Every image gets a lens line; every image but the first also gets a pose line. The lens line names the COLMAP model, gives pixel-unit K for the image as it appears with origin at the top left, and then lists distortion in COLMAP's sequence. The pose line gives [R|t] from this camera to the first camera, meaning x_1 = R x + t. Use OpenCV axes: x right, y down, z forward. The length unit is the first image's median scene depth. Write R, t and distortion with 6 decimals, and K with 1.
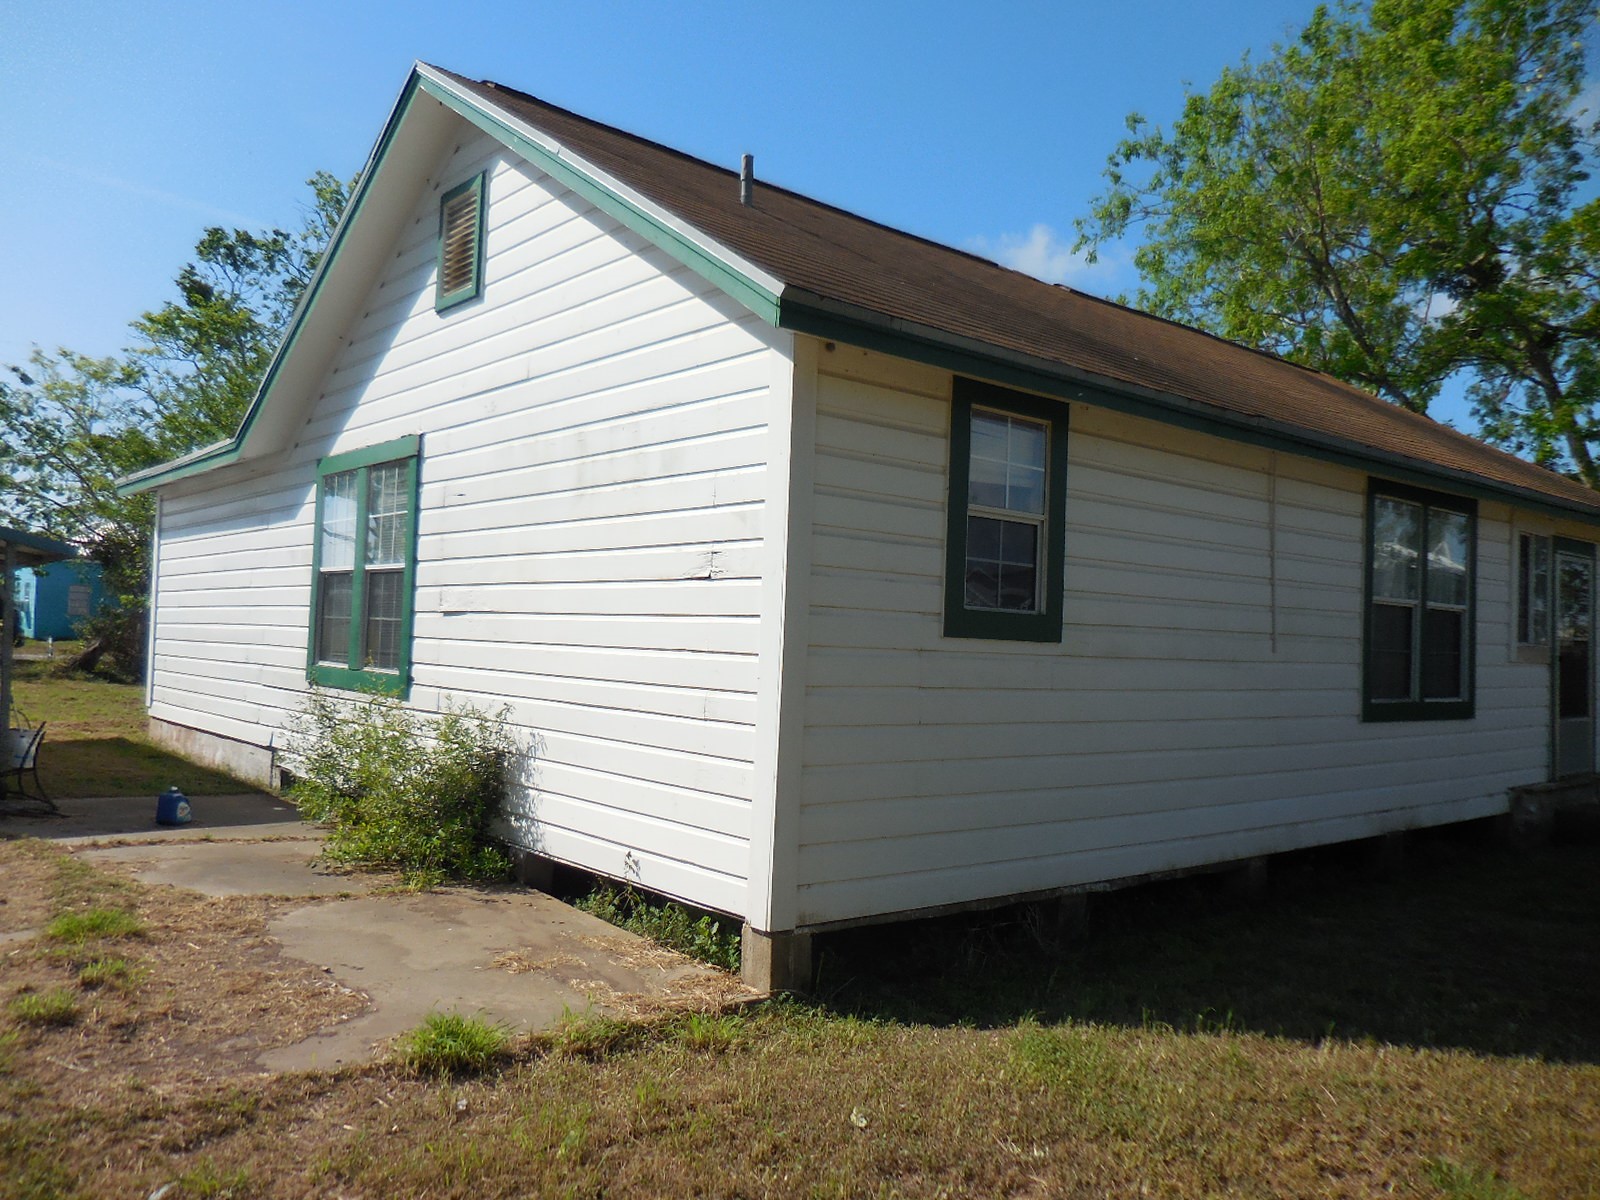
lens RADIAL K [[1212.6, 0, 800.0], [0, 1212.6, 600.0], [0, 0, 1]] dist [0.005013, 0.005037]
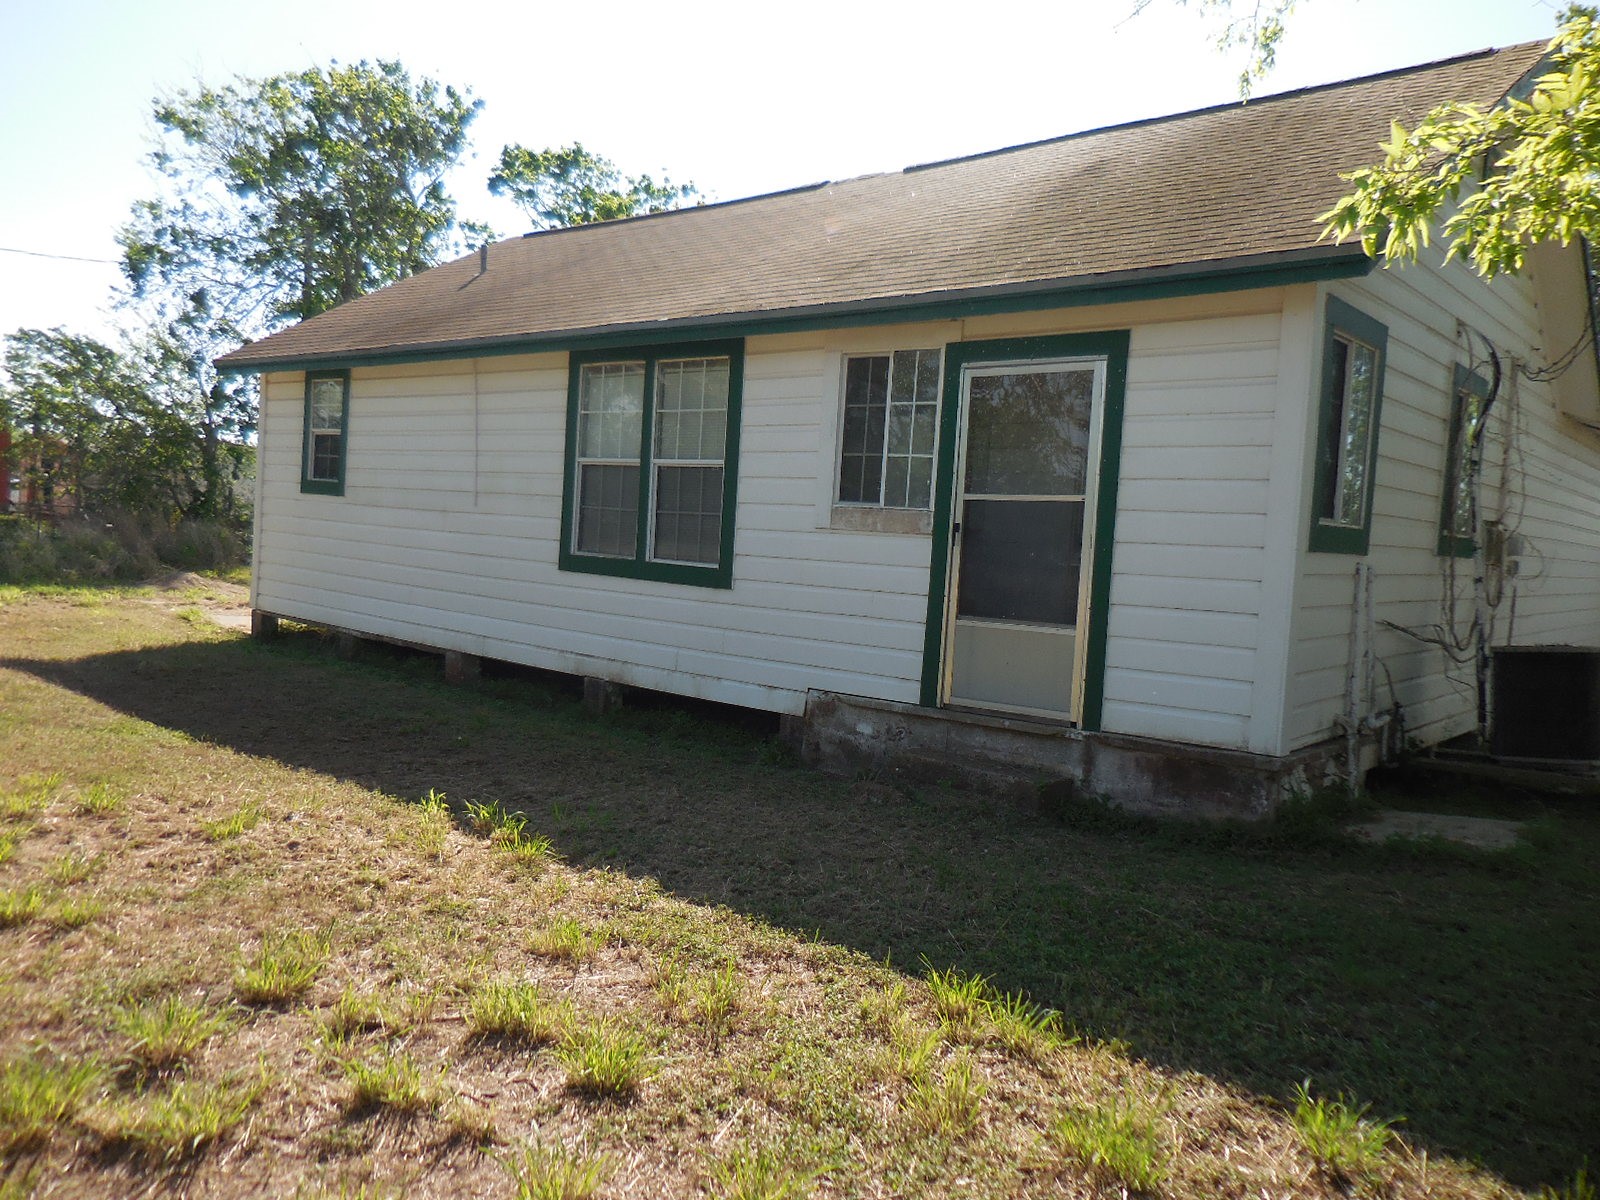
lens RADIAL K [[1212.6, 0, 800.0], [0, 1212.6, 600.0], [0, 0, 1]] dist [0.005013, 0.005037]
pose [[0.172796, 0.035247, -0.984327, 1.630854], [-0.026589, 0.999162, 0.031110, 0.088286], [0.984599, 0.020797, 0.173589, 1.029384]]
